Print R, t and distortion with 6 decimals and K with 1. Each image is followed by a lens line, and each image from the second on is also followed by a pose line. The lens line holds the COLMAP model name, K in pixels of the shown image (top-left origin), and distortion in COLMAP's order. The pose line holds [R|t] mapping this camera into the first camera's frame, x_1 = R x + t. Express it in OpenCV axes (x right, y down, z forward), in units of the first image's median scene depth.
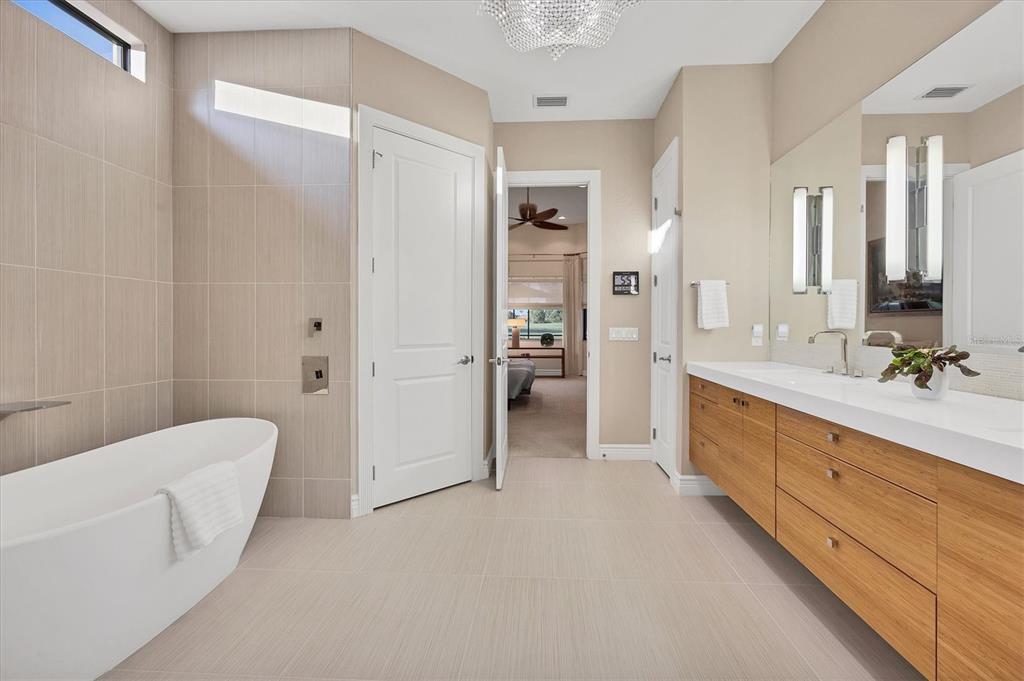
lens RADIAL K [[454.9, 0, 512.0], [0, 454.9, 340.5], [0, 0, 1]] dist [0.000370, 0.000028]
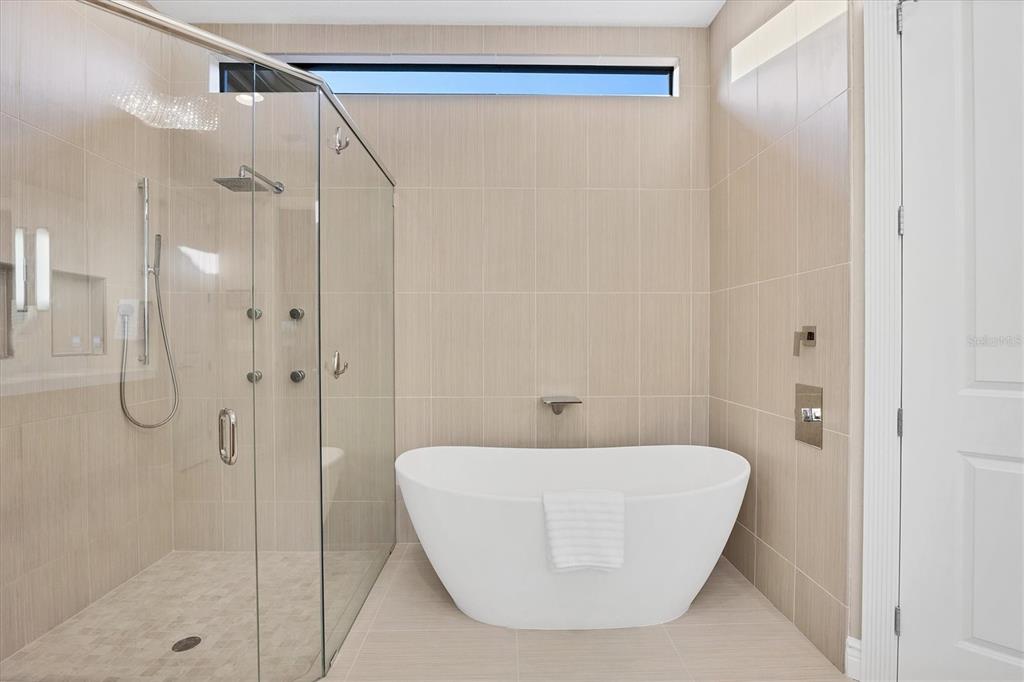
lens RADIAL K [[475.1, 0, 512.0], [0, 475.1, 341.0], [0, 0, 1]] dist [-0.015667, -0.000432]
pose [[0.069859, 0.010587, -0.997501, 0.202409], [-0.020809, 0.999742, 0.009154, -0.025800], [0.997340, 0.020118, 0.070062, 0.538285]]
